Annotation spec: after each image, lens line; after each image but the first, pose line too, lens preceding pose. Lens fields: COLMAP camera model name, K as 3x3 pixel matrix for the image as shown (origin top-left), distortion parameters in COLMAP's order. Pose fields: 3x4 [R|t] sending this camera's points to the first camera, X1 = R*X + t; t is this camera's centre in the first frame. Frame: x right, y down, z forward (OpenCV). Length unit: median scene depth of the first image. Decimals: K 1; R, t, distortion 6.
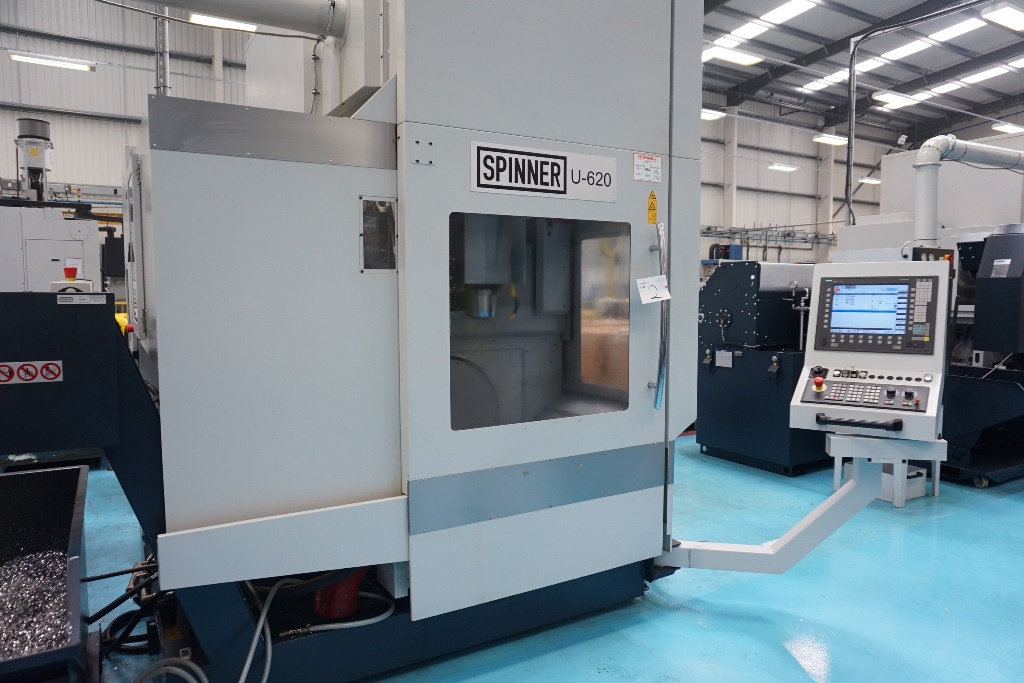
lens RADIAL K [[689.5, 0, 512.0], [0, 689.5, 341.5], [0, 0, 1]] dist [-0.026298, 0.032513]
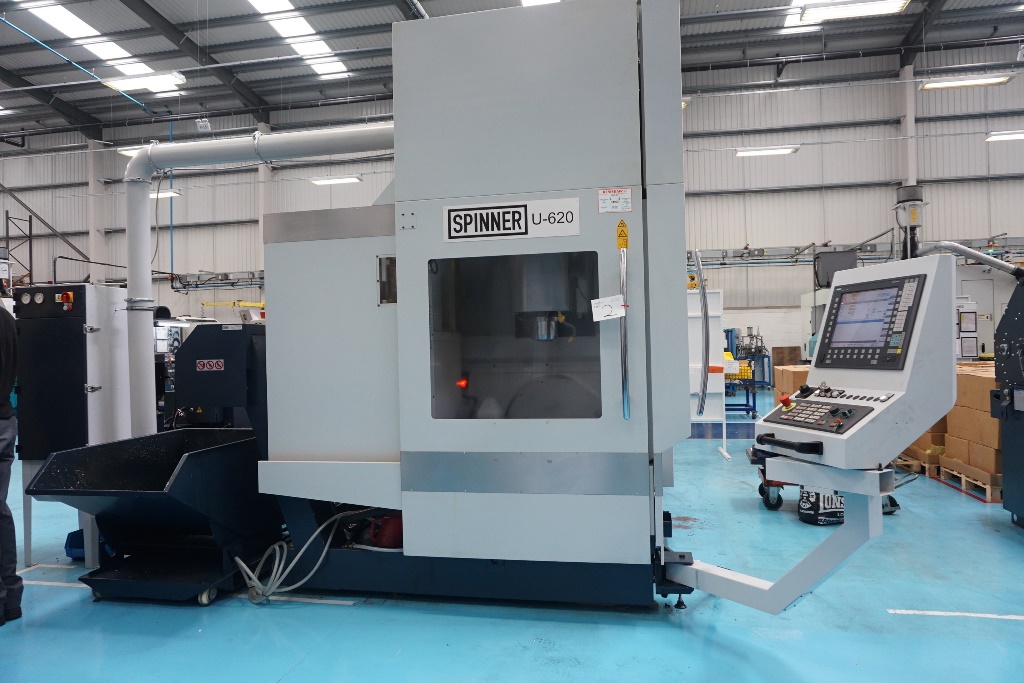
lens RADIAL K [[689.5, 0, 512.0], [0, 689.5, 341.5], [0, 0, 1]] dist [-0.026298, 0.032513]
pose [[0.744314, -0.020460, -0.667516, 0.819076], [-0.029066, 0.997591, -0.062988, 0.050889], [0.667197, 0.066285, 0.741926, 0.078892]]
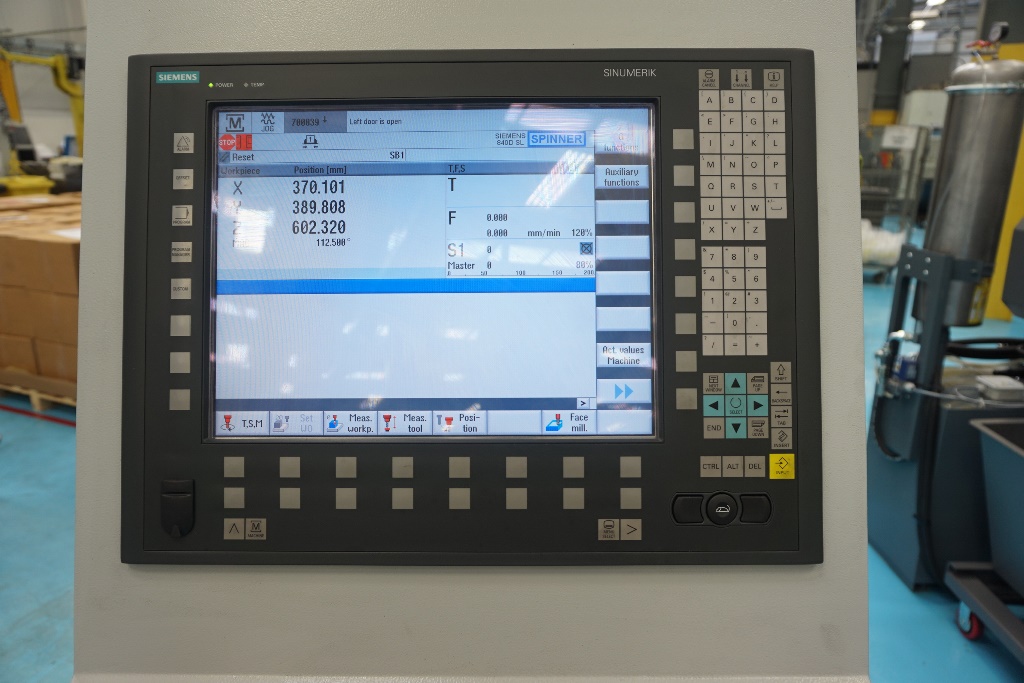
lens RADIAL K [[689.5, 0, 512.0], [0, 689.5, 341.5], [0, 0, 1]] dist [-0.026298, 0.032513]
pose [[0.818633, -0.158526, 0.552006, 0.478195], [0.044238, 0.975700, 0.214598, -0.068706], [-0.572611, -0.151257, 0.805753, 0.925194]]
